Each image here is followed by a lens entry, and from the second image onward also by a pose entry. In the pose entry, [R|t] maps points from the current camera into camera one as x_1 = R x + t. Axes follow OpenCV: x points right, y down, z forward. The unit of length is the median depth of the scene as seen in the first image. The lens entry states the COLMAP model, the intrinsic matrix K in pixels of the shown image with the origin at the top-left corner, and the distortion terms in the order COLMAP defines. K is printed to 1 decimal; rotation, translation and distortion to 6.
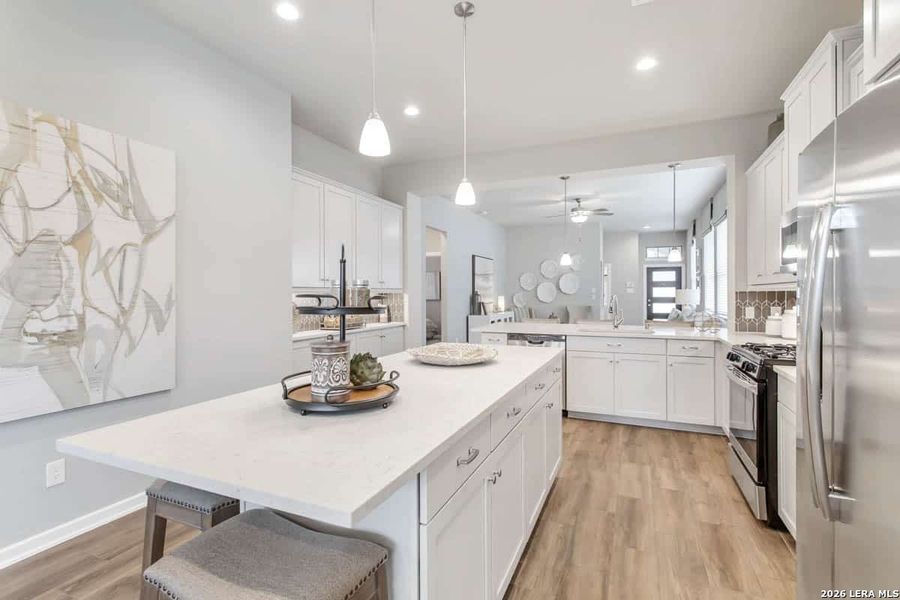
lens RADIAL K [[435.4, 0, 445.9], [0, 435.4, 294.7], [0, 0, 1]] dist [0.012543, 0.000320]
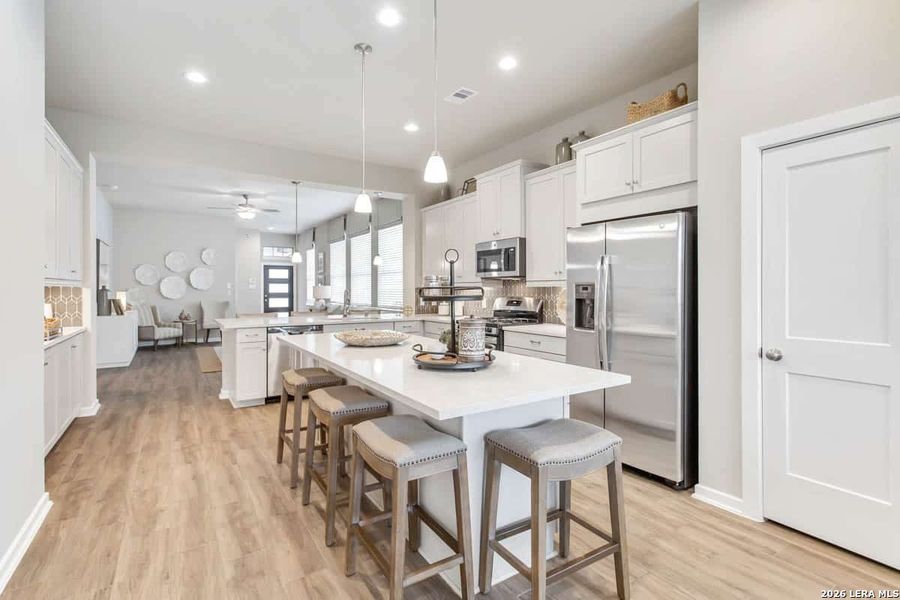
lens RADIAL K [[435.4, 0, 448.0], [0, 435.4, 298.3], [0, 0, 1]] dist [0.012543, 0.000320]
pose [[0.554185, -0.014701, 0.832264, -0.208930], [0.001040, 0.999855, 0.016969, 0.001724], [-0.832393, -0.008538, 0.554120, 0.034401]]
